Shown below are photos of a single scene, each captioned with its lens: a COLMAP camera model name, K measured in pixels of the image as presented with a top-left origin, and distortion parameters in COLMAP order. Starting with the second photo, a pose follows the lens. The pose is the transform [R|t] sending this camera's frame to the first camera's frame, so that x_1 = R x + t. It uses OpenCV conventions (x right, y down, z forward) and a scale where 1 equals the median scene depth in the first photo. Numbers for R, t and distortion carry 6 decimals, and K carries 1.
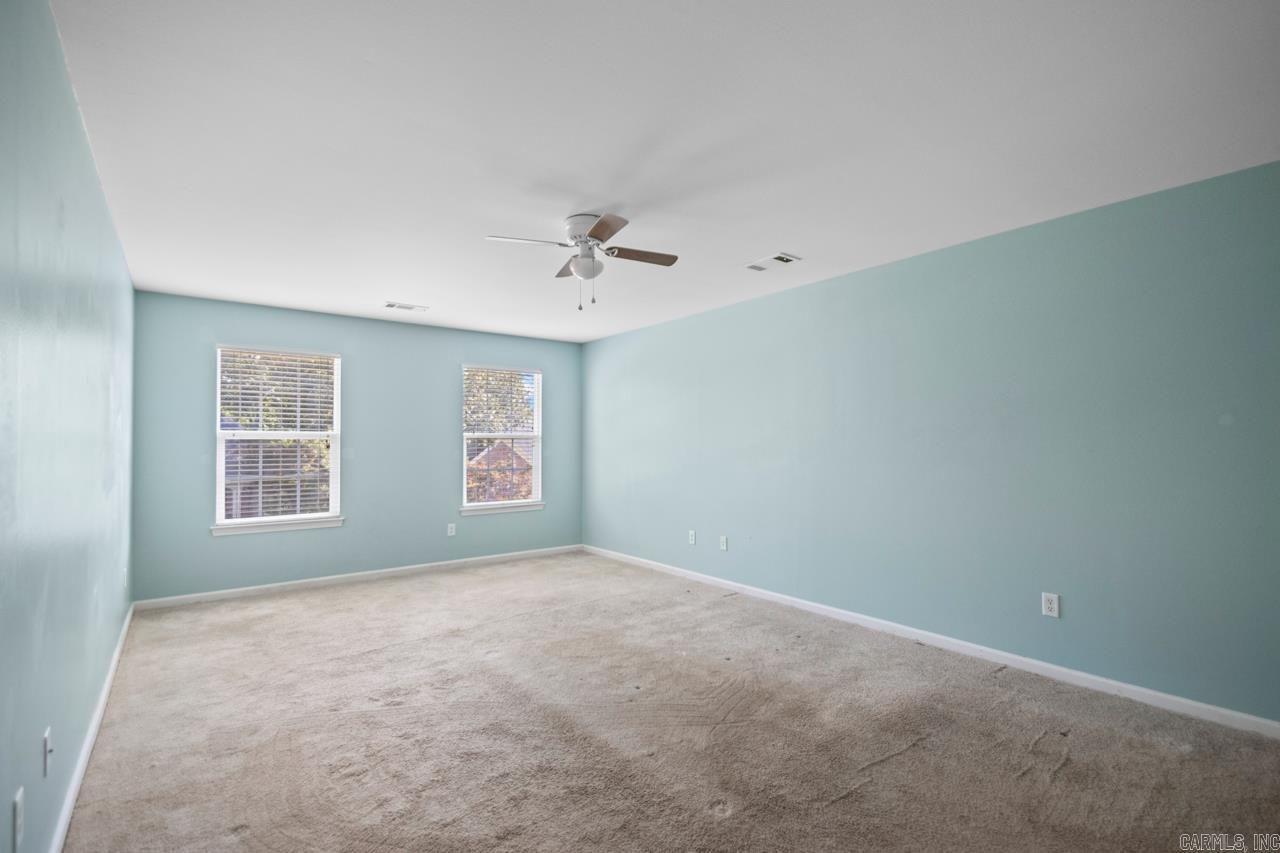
lens RADIAL K [[593.8, 0, 650.5], [0, 593.8, 434.6], [0, 0, 1]] dist [0.036571, -0.019973]
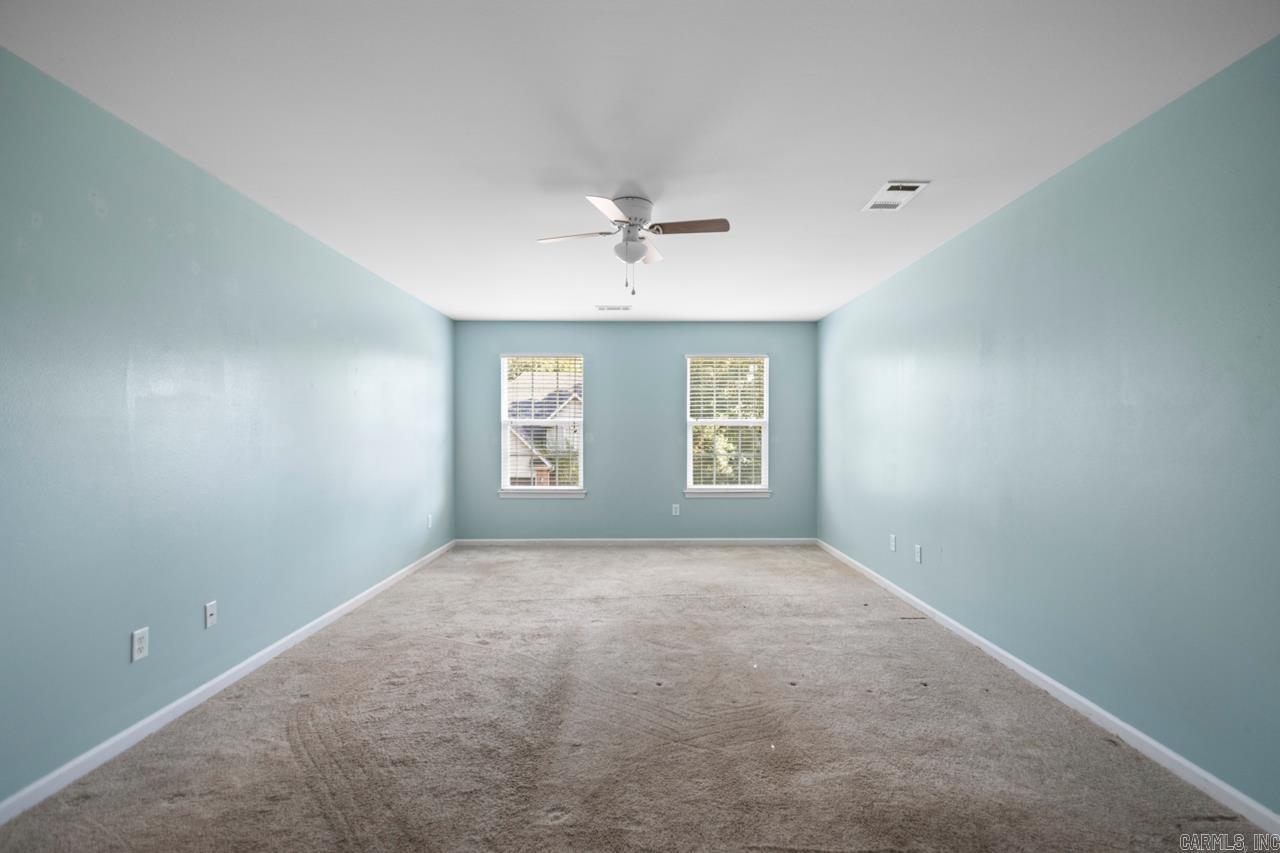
lens RADIAL K [[593.8, 0, 650.5], [0, 593.8, 434.6], [0, 0, 1]] dist [0.036571, -0.019973]
pose [[0.798789, 0.007727, -0.601561, 0.474290], [0.005702, 0.999775, 0.020415, 0.003828], [0.601584, -0.019737, 0.798566, 0.206438]]
